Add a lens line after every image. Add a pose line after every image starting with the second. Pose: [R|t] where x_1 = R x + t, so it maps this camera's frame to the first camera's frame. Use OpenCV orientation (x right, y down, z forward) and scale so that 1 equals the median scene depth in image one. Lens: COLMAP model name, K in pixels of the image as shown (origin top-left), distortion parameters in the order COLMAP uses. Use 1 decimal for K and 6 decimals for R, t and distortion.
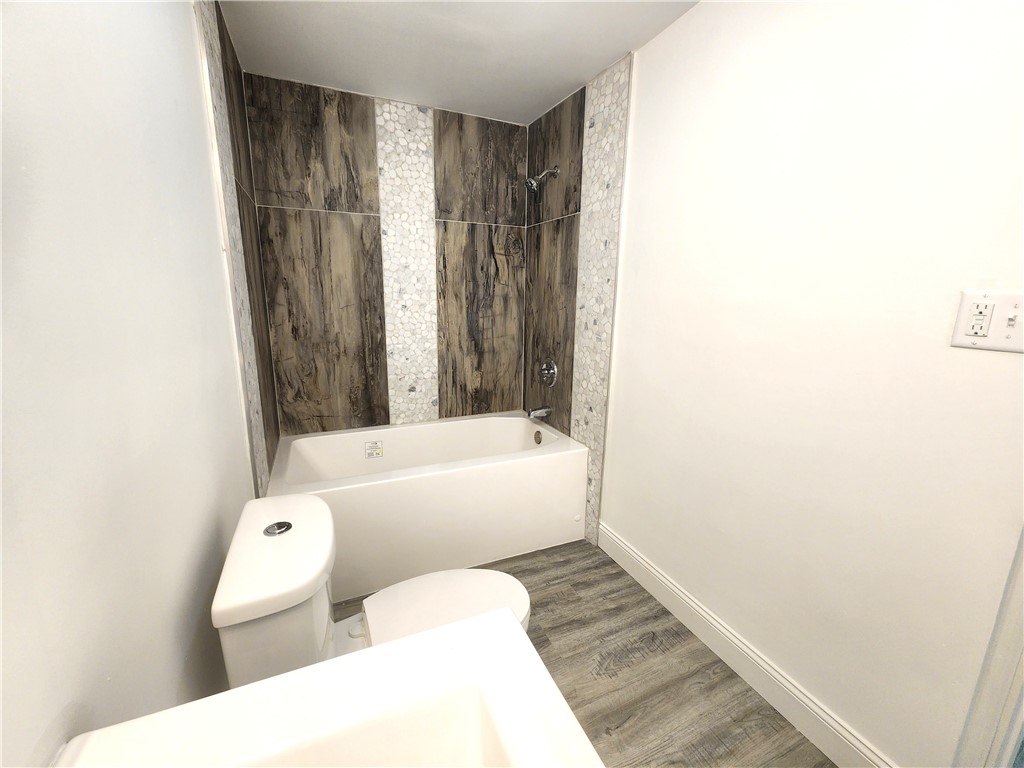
lens RADIAL K [[416.8, 0, 507.4], [0, 416.8, 381.6], [0, 0, 1]] dist [0.002804, -0.000339]
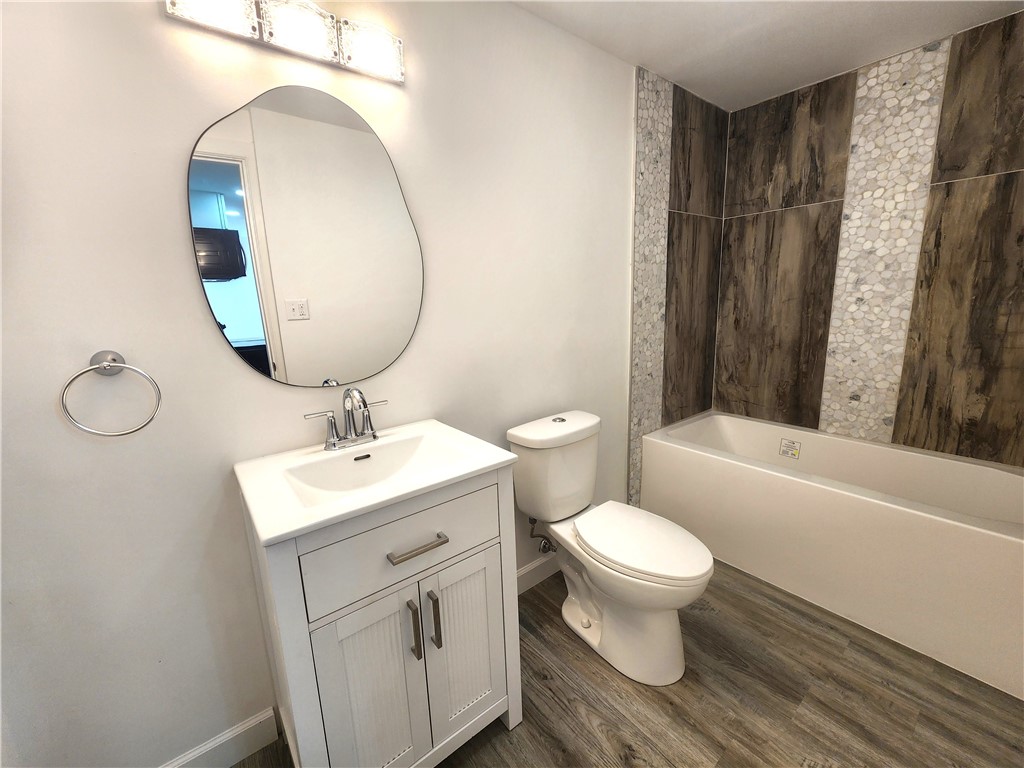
lens RADIAL K [[416.8, 0, 511.1], [0, 416.8, 383.3], [0, 0, 1]] dist [0.002804, -0.000339]
pose [[0.262655, 0.174257, -0.949024, 0.426272], [-0.168154, 0.976773, 0.132814, -0.005188], [0.950125, 0.124698, 0.285856, 0.097404]]
